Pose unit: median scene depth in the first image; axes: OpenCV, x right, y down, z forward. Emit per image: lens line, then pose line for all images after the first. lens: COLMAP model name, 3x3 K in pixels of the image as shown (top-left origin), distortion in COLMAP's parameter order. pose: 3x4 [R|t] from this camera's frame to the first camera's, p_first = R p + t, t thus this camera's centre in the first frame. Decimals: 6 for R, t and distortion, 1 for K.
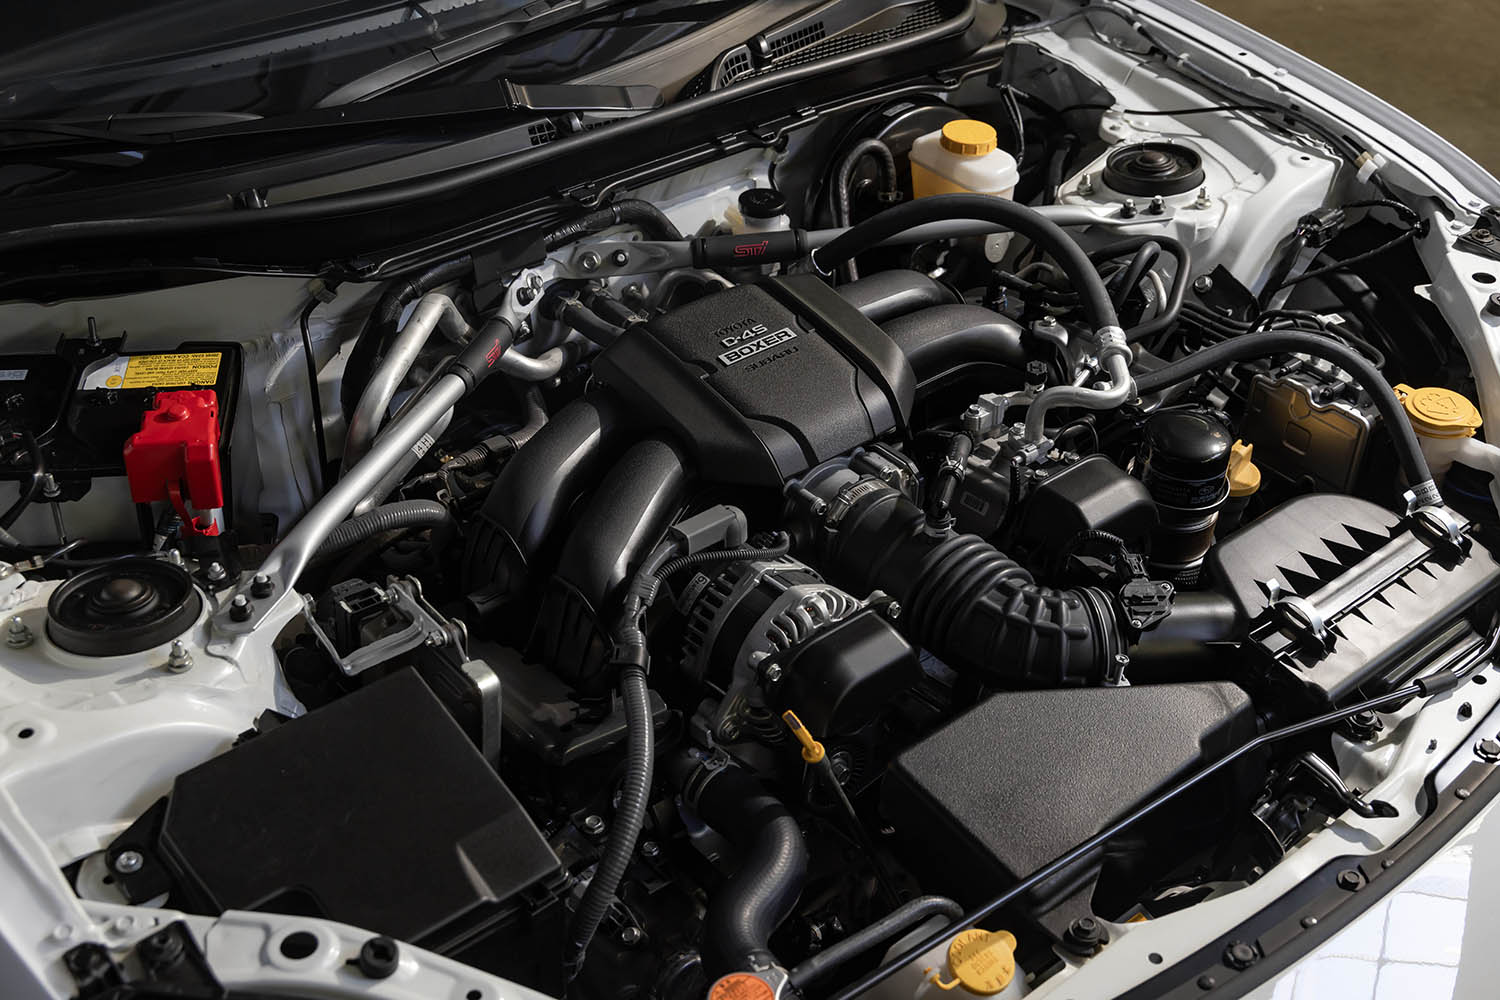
lens RADIAL K [[1797.7, 0, 750.0], [0, 1797.7, 500.0], [0, 0, 1]] dist [0.000993, 0.007860]
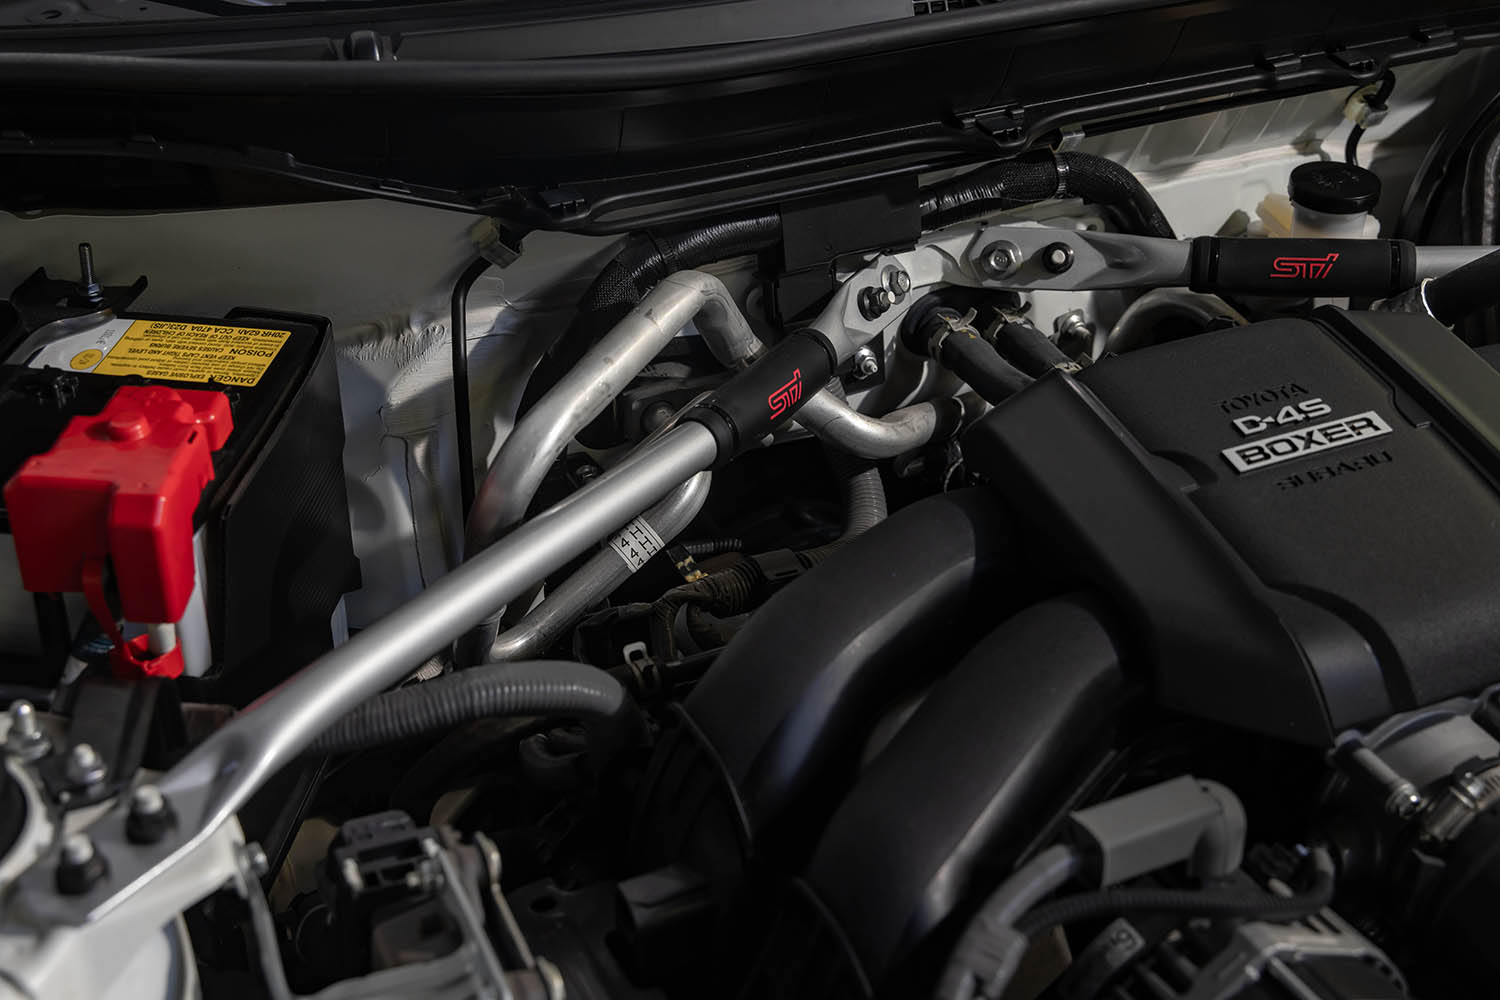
lens RADIAL K [[1990.2, 0, 750.0], [0, 1990.2, 500.0], [0, 0, 1]] dist [0.013830, 0.011374]
pose [[0.964995, 0.129109, -0.228287, -0.015888], [-0.140758, 0.989410, -0.035435, -0.029499], [0.221294, 0.066328, 0.972949, 0.442402]]
